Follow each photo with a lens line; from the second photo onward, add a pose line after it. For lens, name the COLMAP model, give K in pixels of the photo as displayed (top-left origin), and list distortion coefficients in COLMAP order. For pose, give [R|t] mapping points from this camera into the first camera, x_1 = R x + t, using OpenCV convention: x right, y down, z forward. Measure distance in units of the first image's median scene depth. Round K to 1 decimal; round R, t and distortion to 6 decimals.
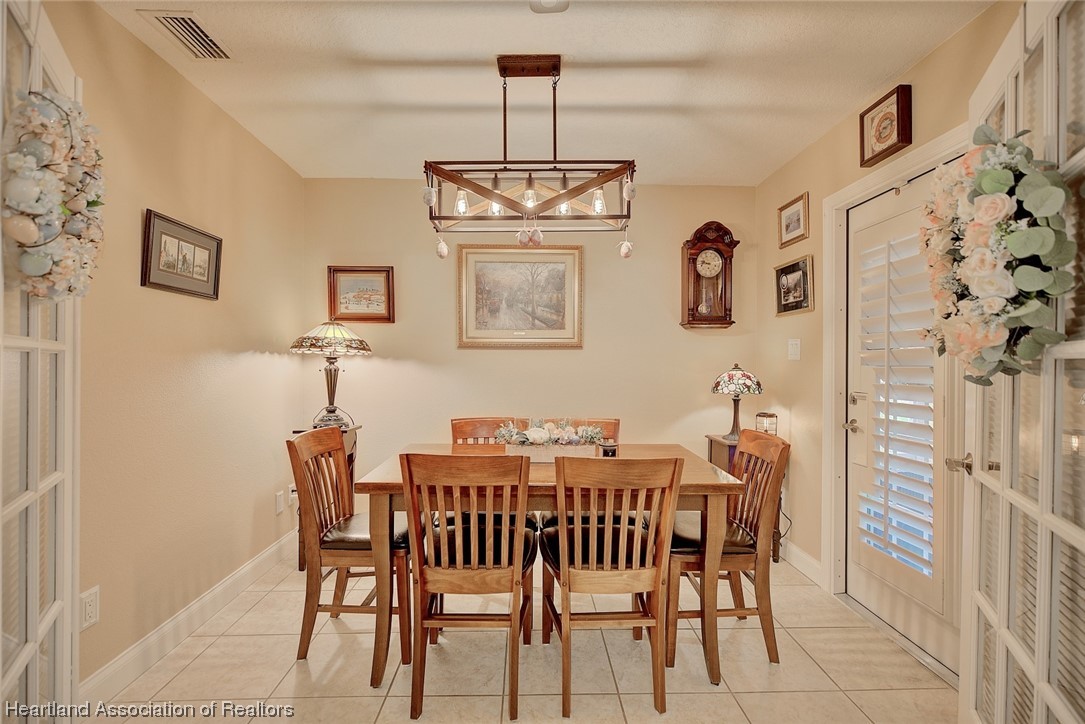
lens RADIAL K [[492.4, 0, 543.3], [0, 492.4, 363.1], [0, 0, 1]] dist [-0.002995, -0.000654]
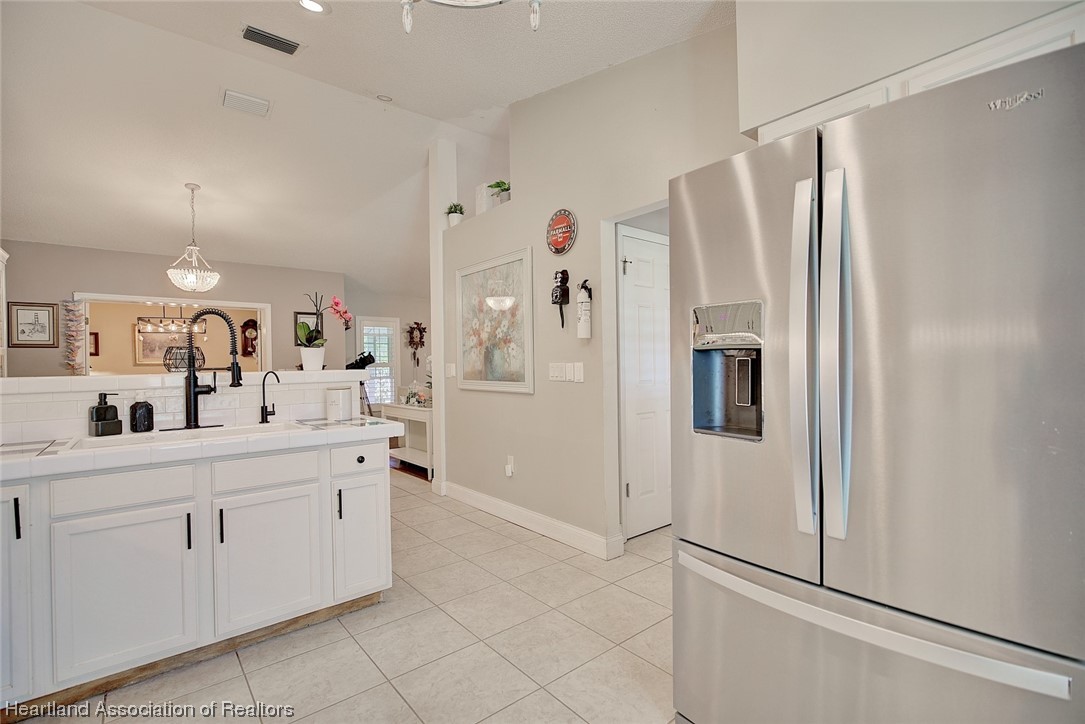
lens RADIAL K [[492.4, 0, 543.3], [0, 492.4, 363.1], [0, 0, 1]] dist [-0.002995, -0.000654]
pose [[0.795484, -0.015993, 0.605764, -0.036593], [0.017759, 0.999838, 0.003076, -0.018192], [-0.605715, 0.008311, 0.795638, -2.453930]]
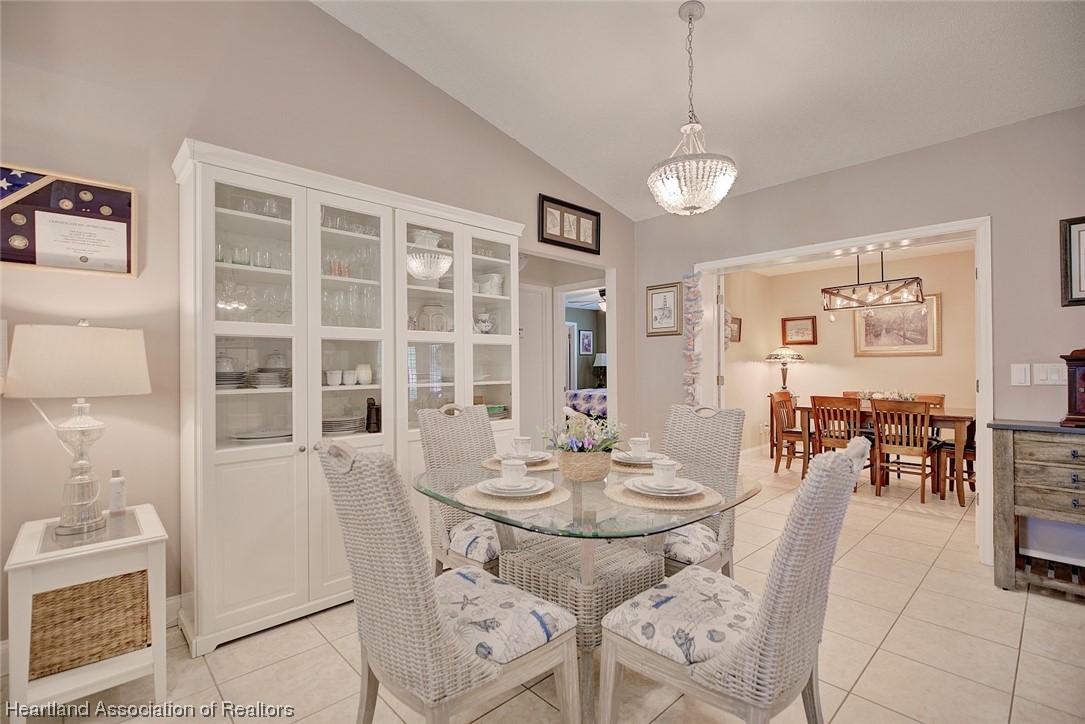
lens RADIAL K [[492.4, 0, 543.3], [0, 492.4, 363.1], [0, 0, 1]] dist [-0.002995, -0.000654]
pose [[0.662040, -0.011459, -0.749381, 0.485595], [0.011516, 0.999921, -0.005117, -0.012730], [0.749380, -0.005242, 0.662119, -1.217991]]
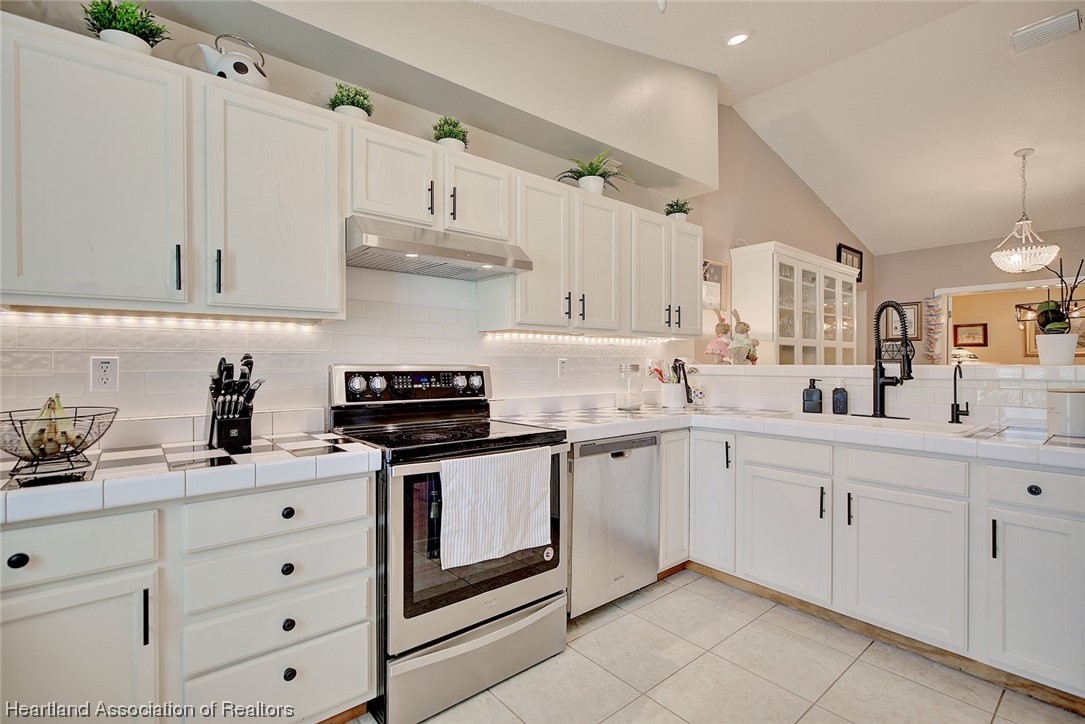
lens RADIAL K [[492.4, 0, 543.3], [0, 492.4, 363.1], [0, 0, 1]] dist [-0.002995, -0.000654]
pose [[0.610468, -0.002288, -0.792037, 0.303639], [0.005156, 0.999986, 0.001085, -0.015965], [0.792024, -0.004746, 0.610472, -2.436849]]
